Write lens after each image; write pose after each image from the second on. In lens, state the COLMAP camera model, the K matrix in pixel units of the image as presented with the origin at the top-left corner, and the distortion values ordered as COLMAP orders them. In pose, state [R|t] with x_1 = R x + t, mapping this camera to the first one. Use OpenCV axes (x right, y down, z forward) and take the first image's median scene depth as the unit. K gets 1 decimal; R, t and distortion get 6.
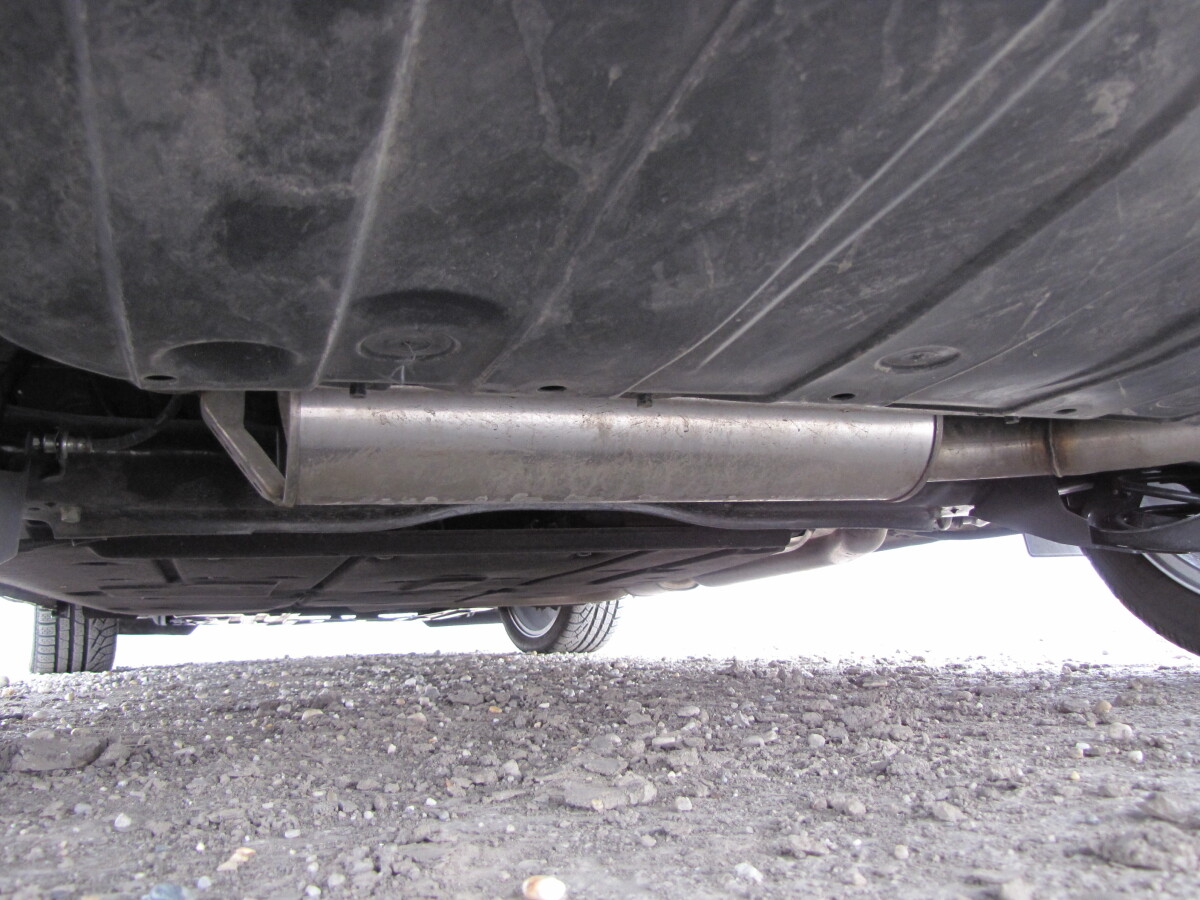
lens RADIAL K [[997.2, 0, 600.0], [0, 997.2, 450.0], [0, 0, 1]] dist [-0.188729, 0.119059]
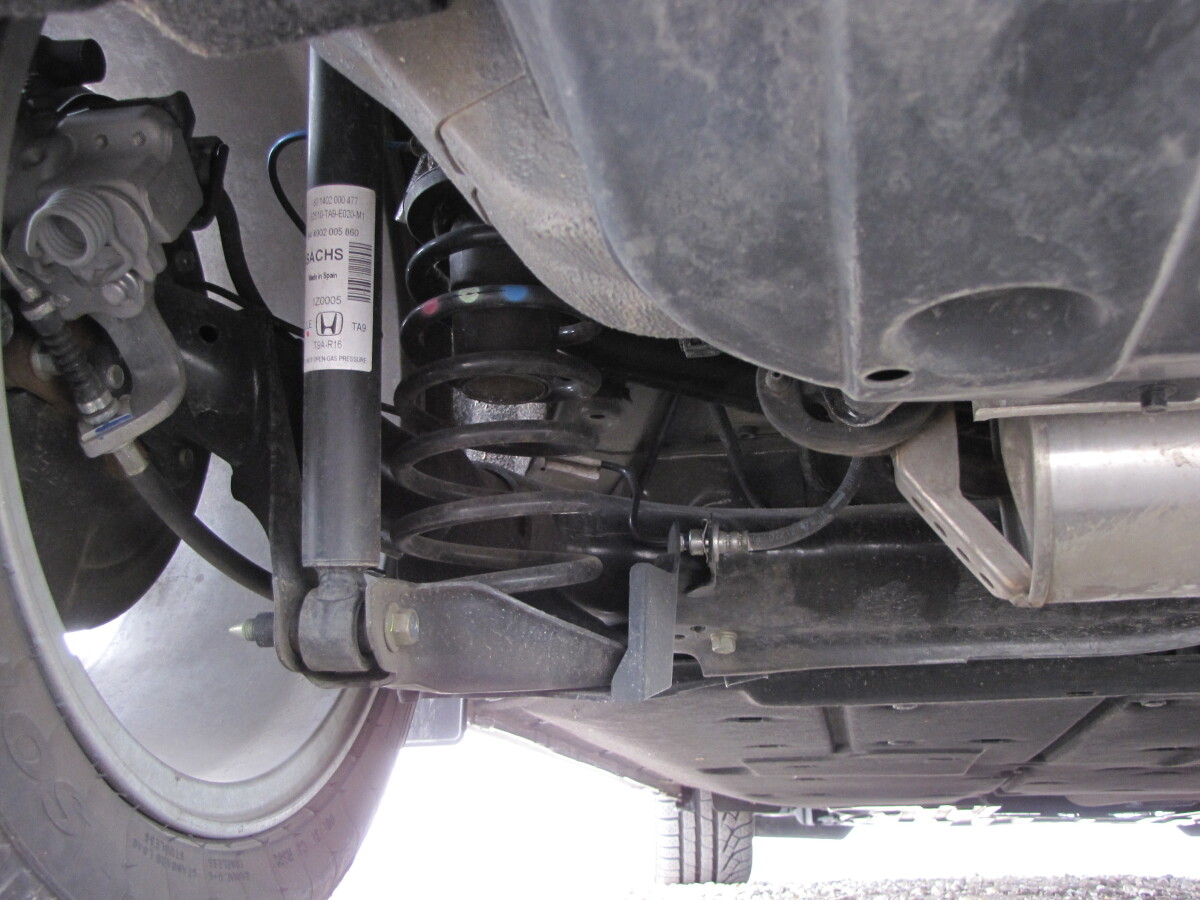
lens RADIAL K [[1237.0, 0, 600.0], [0, 1237.0, 450.0], [0, 0, 1]] dist [-0.024742, 0.019260]
pose [[0.853279, -0.125345, -0.506166, -0.128381], [0.051400, 0.986170, -0.157563, 0.070057], [0.518916, 0.108428, 0.847921, 0.101535]]
